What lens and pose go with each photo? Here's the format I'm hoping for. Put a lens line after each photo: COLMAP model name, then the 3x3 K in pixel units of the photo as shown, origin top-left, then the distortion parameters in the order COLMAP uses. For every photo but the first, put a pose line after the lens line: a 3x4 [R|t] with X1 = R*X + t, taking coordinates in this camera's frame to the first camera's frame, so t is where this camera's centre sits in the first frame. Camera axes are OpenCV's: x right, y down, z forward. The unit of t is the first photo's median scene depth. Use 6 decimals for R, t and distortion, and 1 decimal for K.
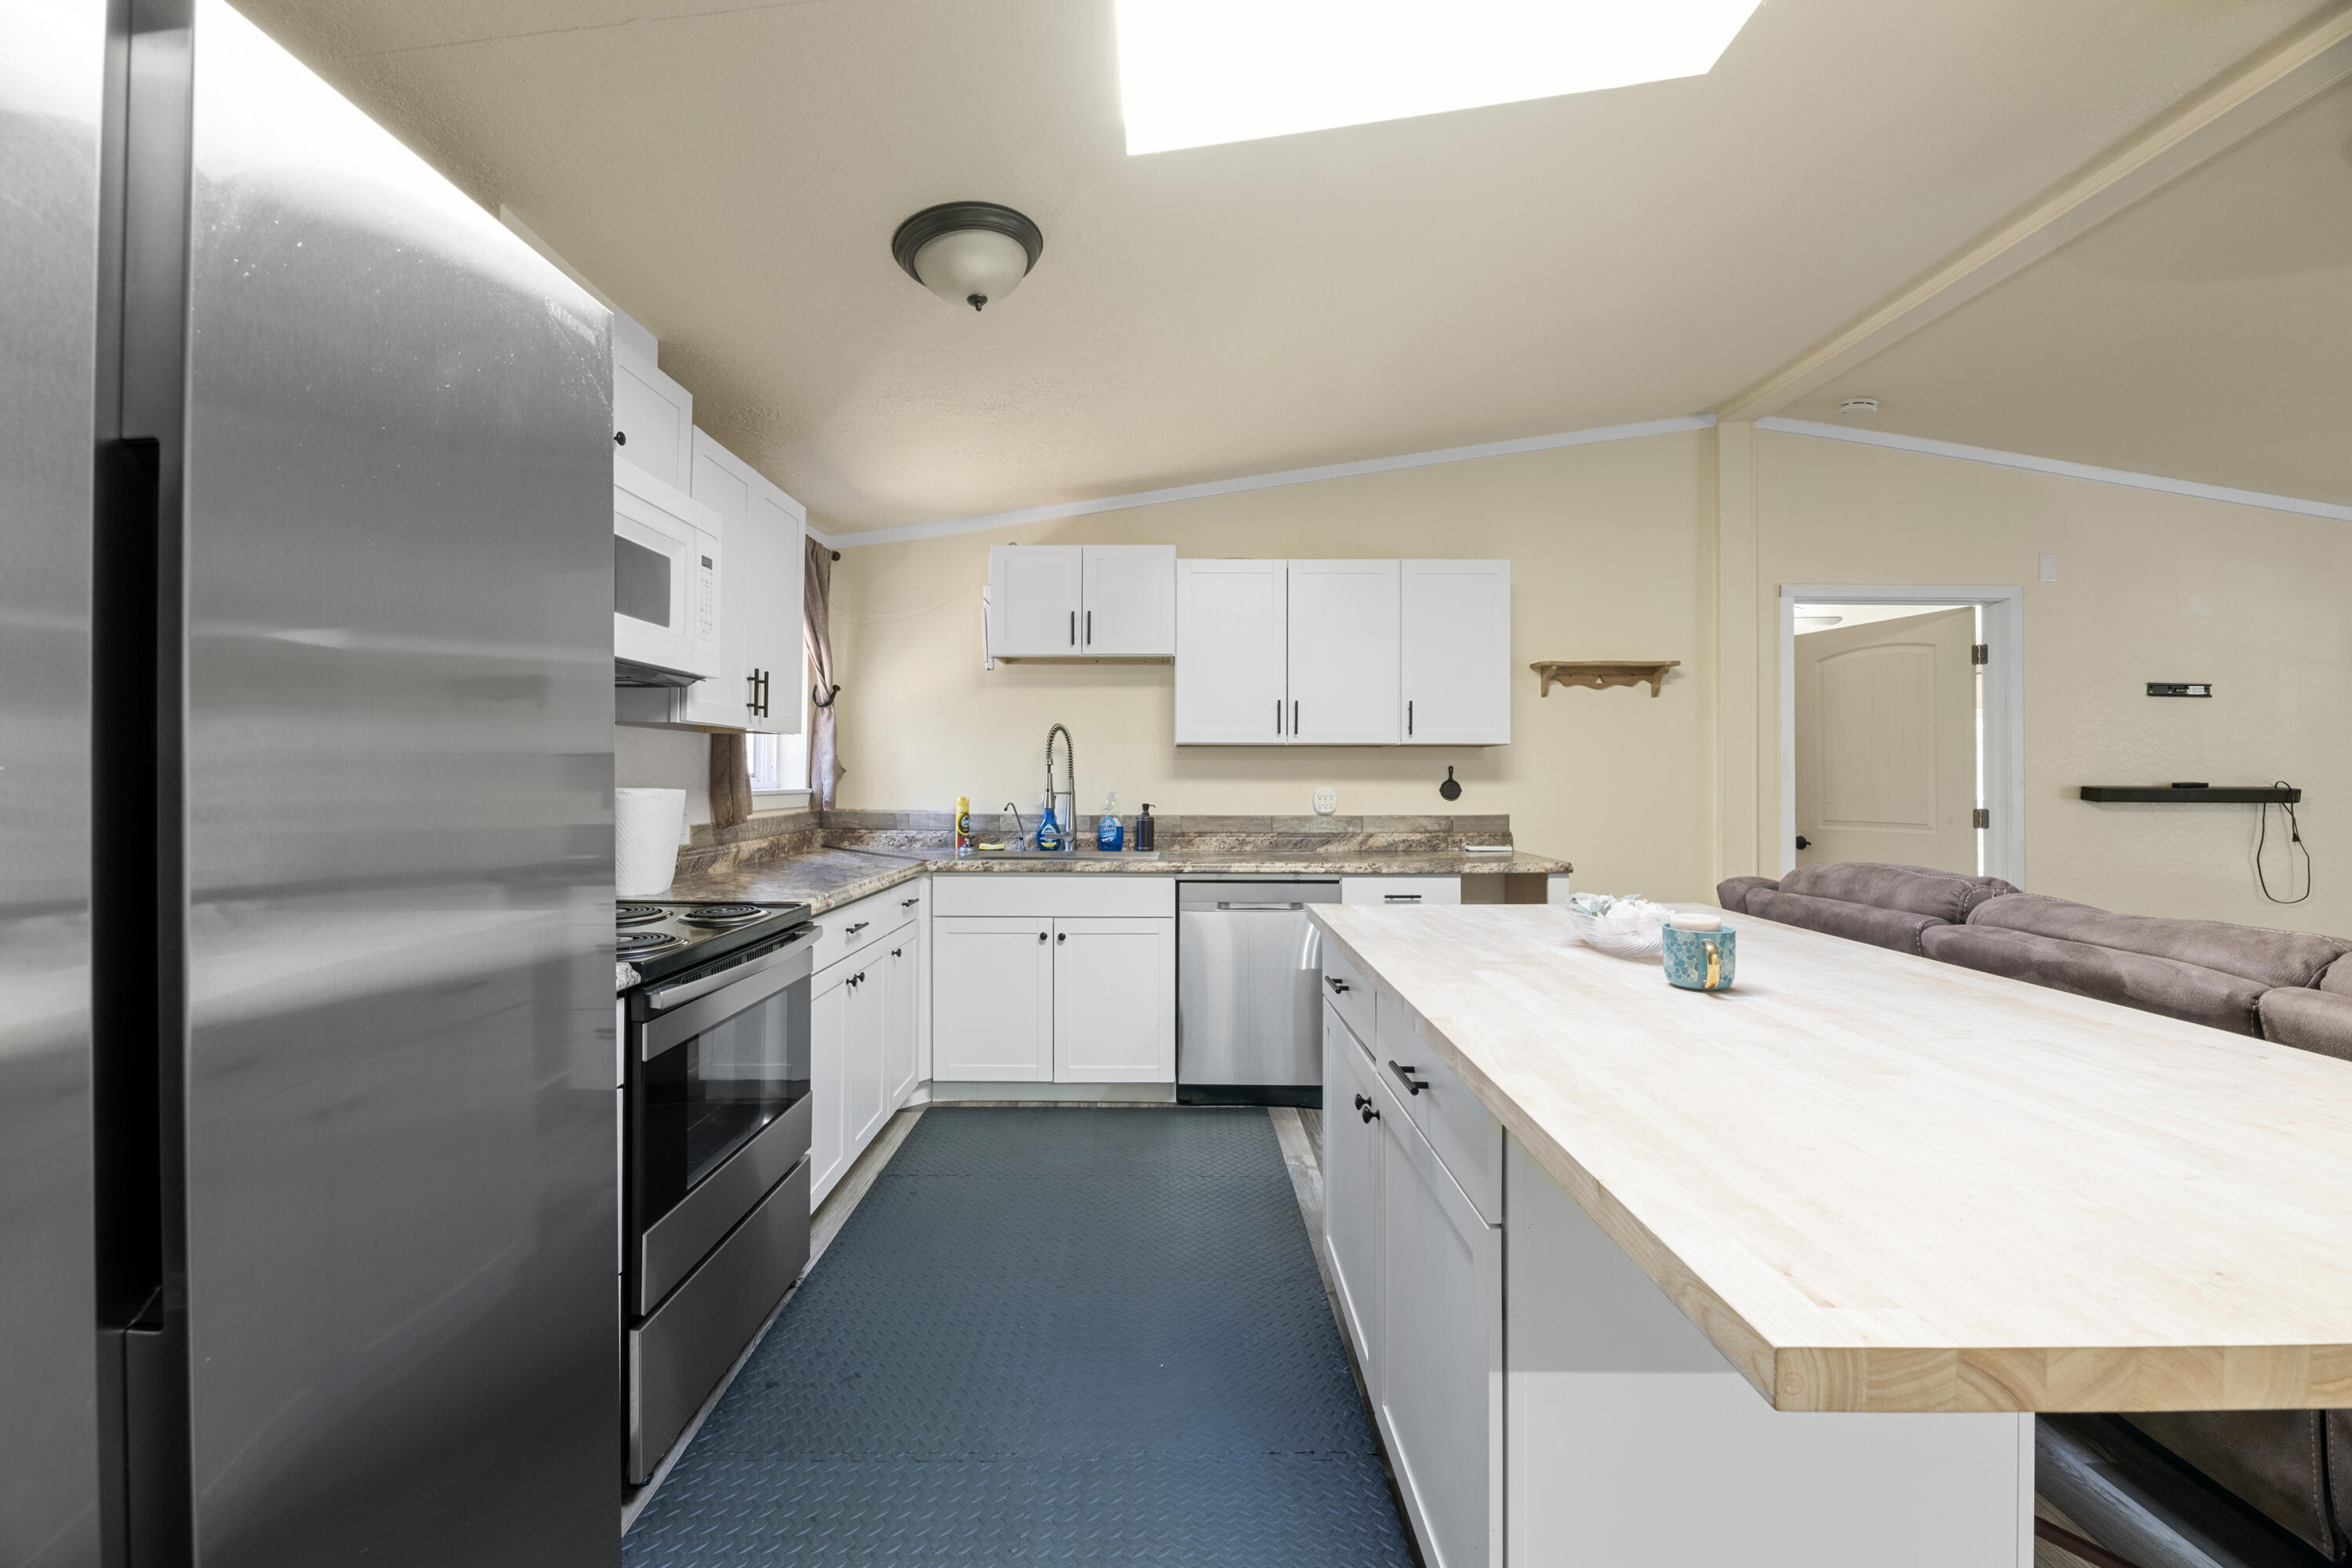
lens RADIAL K [[949.2, 0, 1167.7], [0, 949.2, 772.1], [0, 0, 1]] dist [-0.001167, -0.002520]
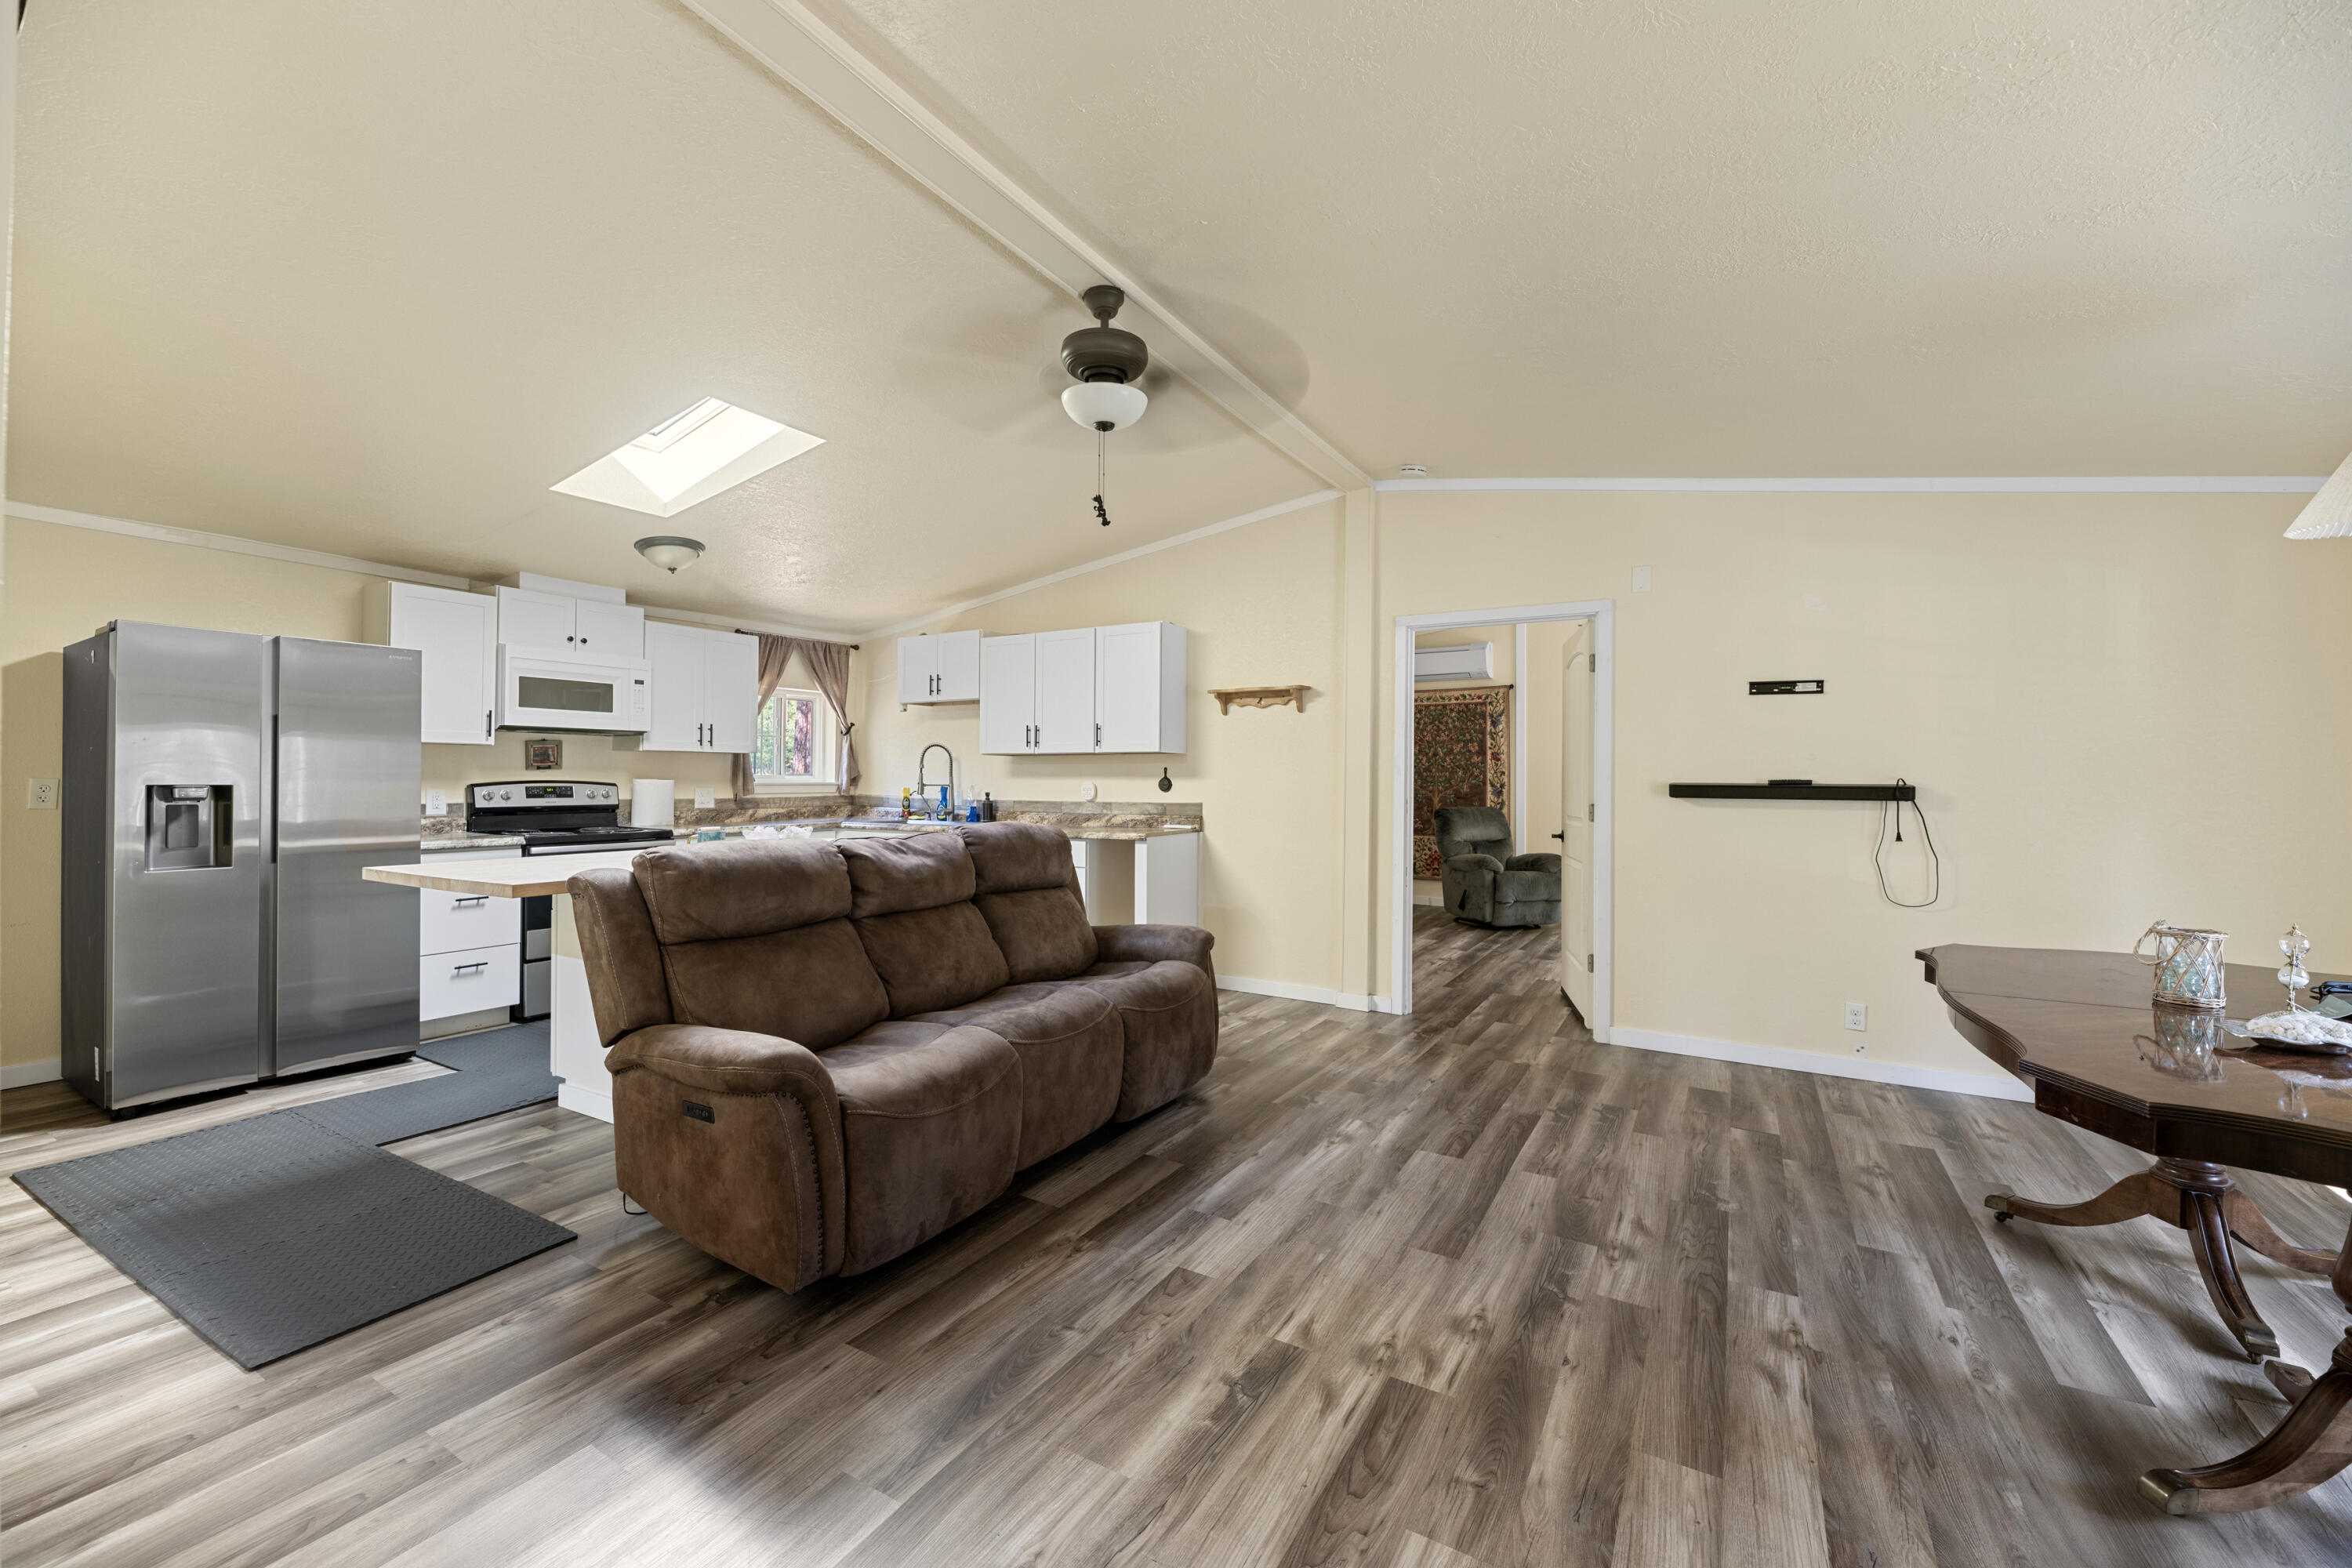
lens RADIAL K [[949.2, 0, 1175.5], [0, 949.2, 781.1], [0, 0, 1]] dist [-0.001167, -0.002520]
pose [[0.864496, 0.001404, -0.502638, 1.055678], [0.001480, 0.999985, 0.005337, 0.006752], [0.502638, -0.005358, 0.864480, -0.205631]]
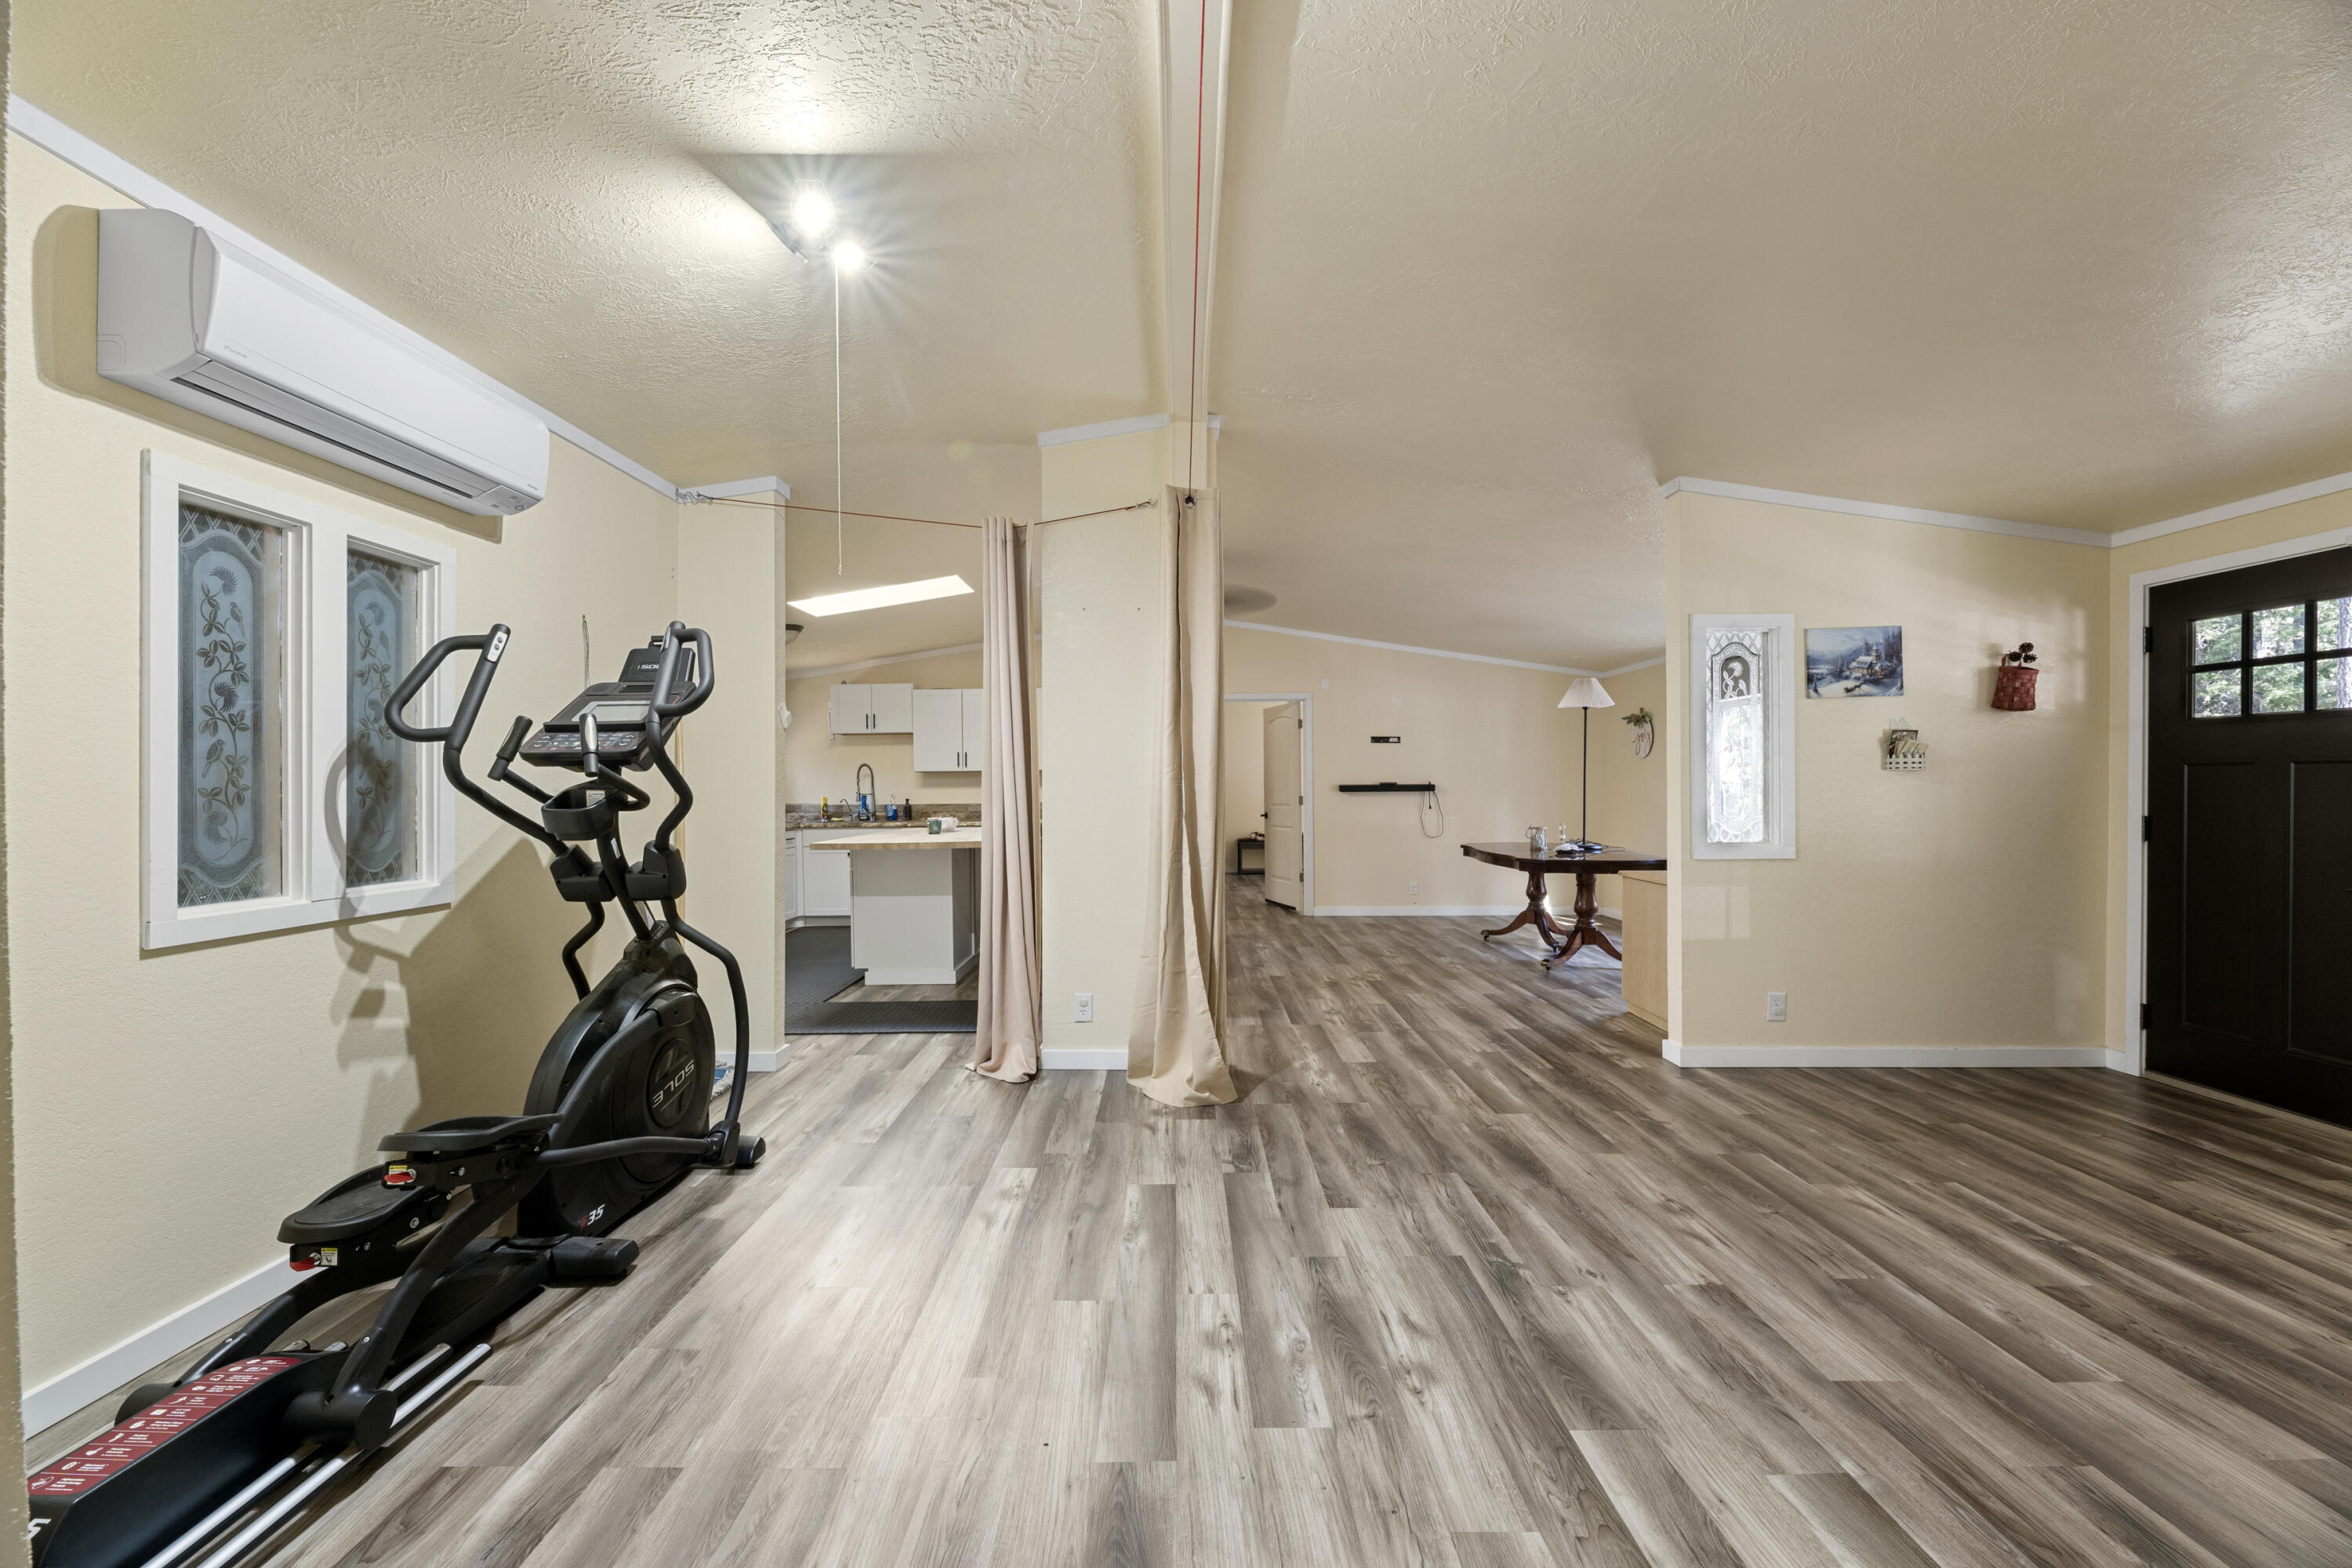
lens RADIAL K [[949.2, 0, 1180.0], [0, 949.2, 780.4], [0, 0, 1]] dist [-0.001167, -0.002520]
pose [[0.999547, -0.014232, -0.026503, 0.684441], [0.014414, 0.999874, 0.006711, -0.015814], [0.026404, -0.007090, 0.999626, -1.212090]]
